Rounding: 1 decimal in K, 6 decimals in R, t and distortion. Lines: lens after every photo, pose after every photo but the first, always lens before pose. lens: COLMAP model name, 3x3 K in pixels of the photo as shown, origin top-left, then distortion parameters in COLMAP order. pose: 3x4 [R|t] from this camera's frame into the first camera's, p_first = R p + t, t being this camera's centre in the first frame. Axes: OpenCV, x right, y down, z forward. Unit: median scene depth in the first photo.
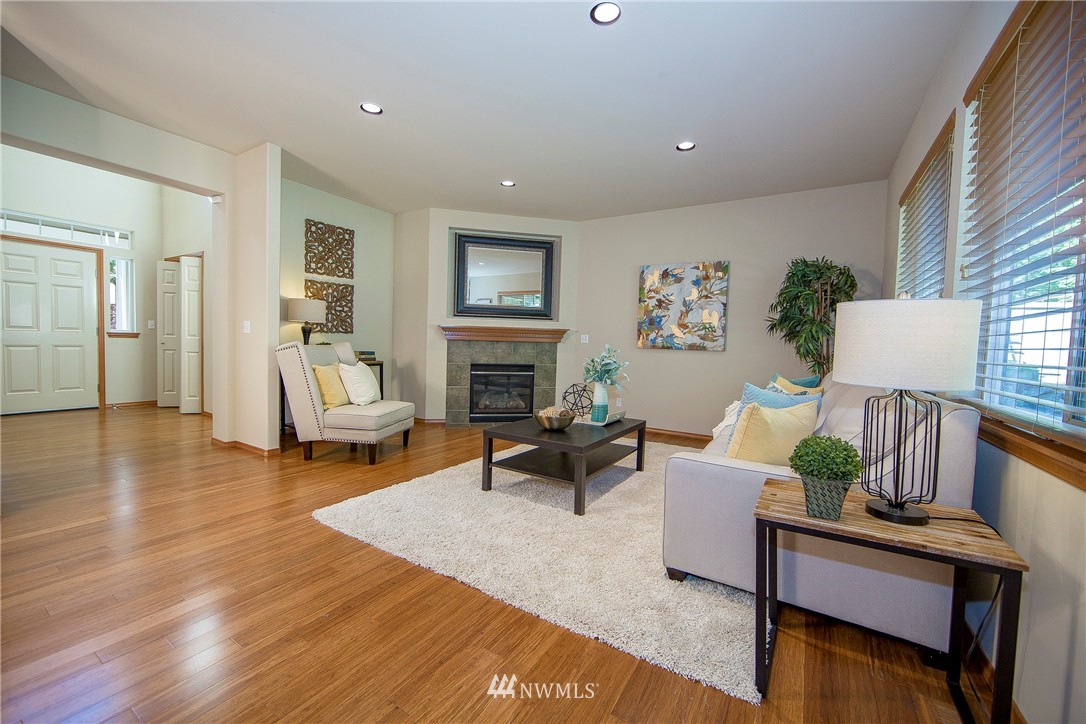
lens RADIAL K [[430.3, 0, 541.0], [0, 430.3, 361.5], [0, 0, 1]] dist [-0.010361, 0.002172]
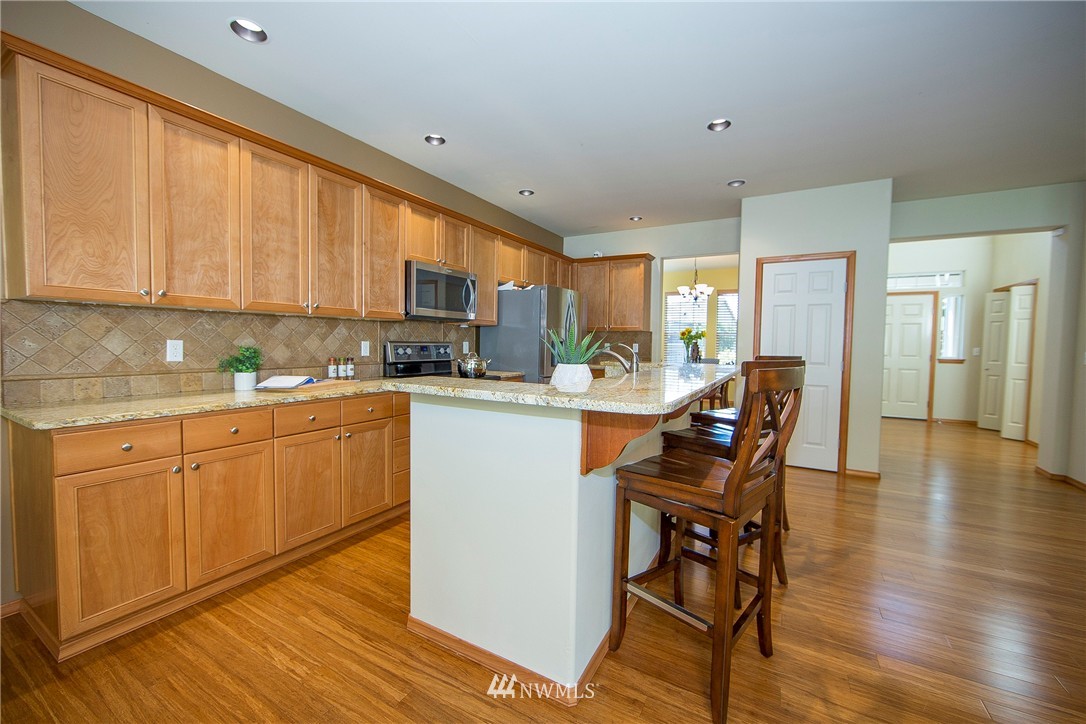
lens RADIAL K [[430.3, 0, 542.1], [0, 430.3, 360.6], [0, 0, 1]] dist [-0.010361, 0.002172]
pose [[0.055783, 0.016727, -0.998303, 0.160346], [-0.059269, 0.998152, 0.013412, -0.015724], [0.996682, 0.058420, 0.056671, -0.228059]]
